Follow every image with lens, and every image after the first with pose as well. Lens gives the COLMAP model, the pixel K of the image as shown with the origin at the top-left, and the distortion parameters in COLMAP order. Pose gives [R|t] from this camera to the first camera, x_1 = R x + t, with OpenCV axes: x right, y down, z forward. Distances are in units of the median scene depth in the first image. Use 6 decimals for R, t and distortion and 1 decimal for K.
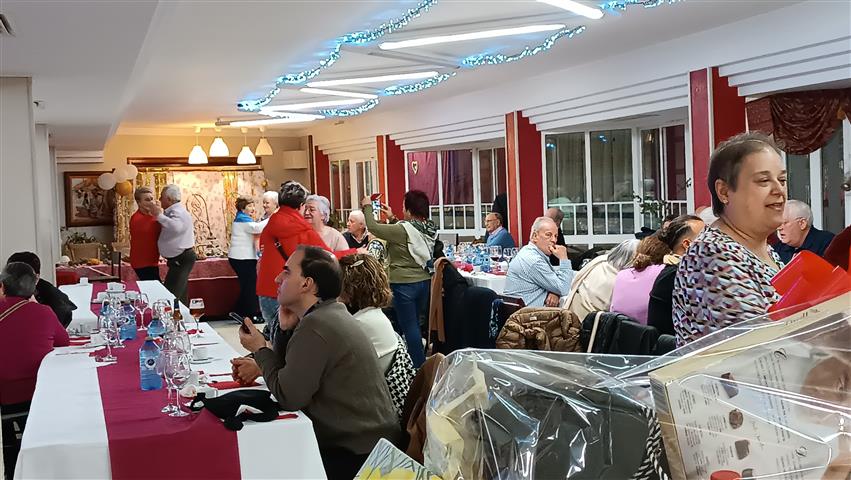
lens RADIAL K [[1177.9, 0, 418.1], [0, 1177.9, 238.4], [0, 0, 1]] dist [0.114929, -0.489338]
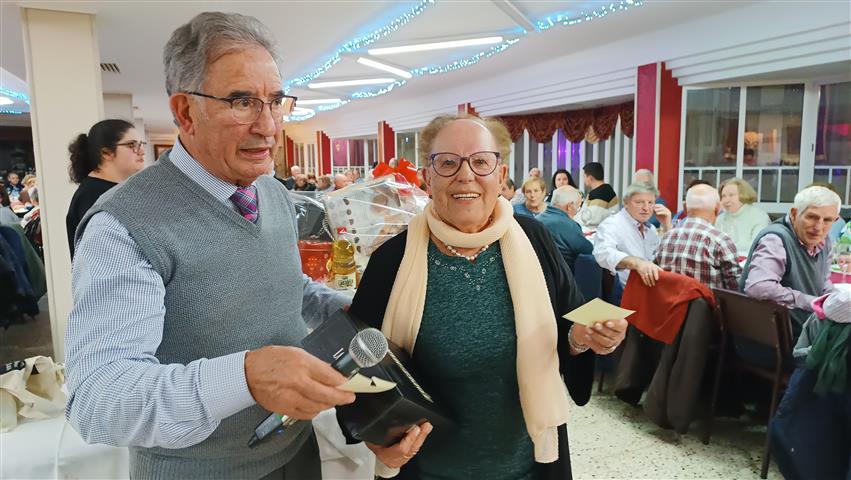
lens RADIAL K [[598.9, 0, 425.0], [0, 598.9, 241.9], [0, 0, 1]] dist [0.009511, -0.000781]
pose [[0.991862, 0.009257, 0.126981, 0.021344], [-0.020713, 0.995798, 0.089202, 0.006700], [-0.125621, -0.091106, 0.987886, -0.051439]]
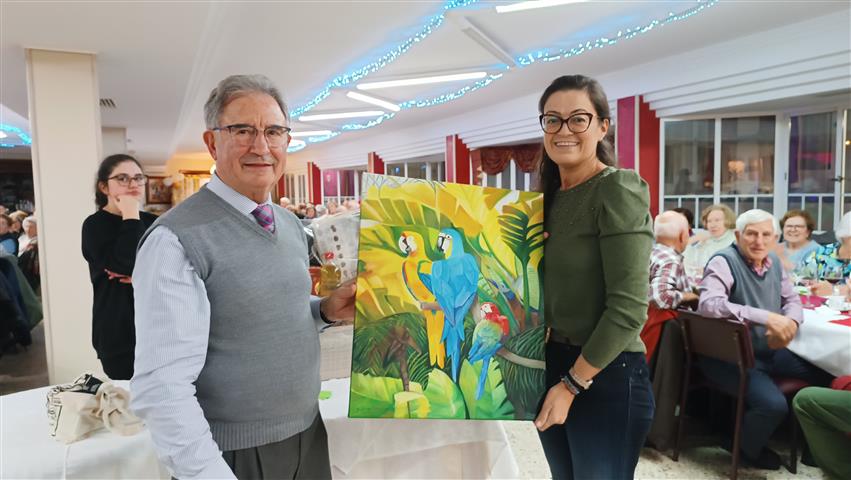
lens RADIAL K [[602.0, 0, 425.8], [0, 602.0, 241.8], [0, 0, 1]] dist [0.019465, -0.021945]
pose [[0.989902, 0.008558, 0.141497, 0.022251], [-0.014213, 0.999138, 0.039004, 0.007100], [-0.141041, -0.040621, 0.989170, -0.063153]]
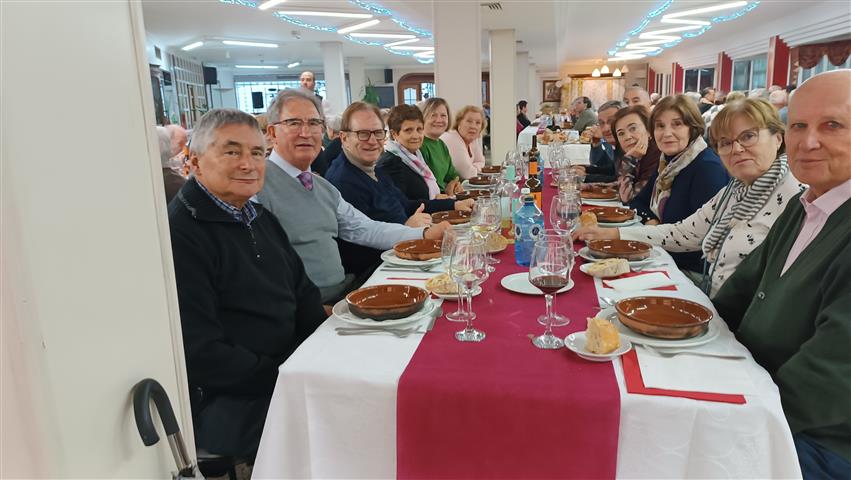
lens RADIAL K [[629.4, 0, 424.1], [0, 629.4, 238.1], [0, 0, 1]] dist [0.009090, -0.001651]
pose [[0.883922, 0.102218, -0.456326, 0.144558], [-0.015632, 0.981731, 0.189630, 0.026848], [0.467374, -0.160485, 0.869371, -0.400509]]
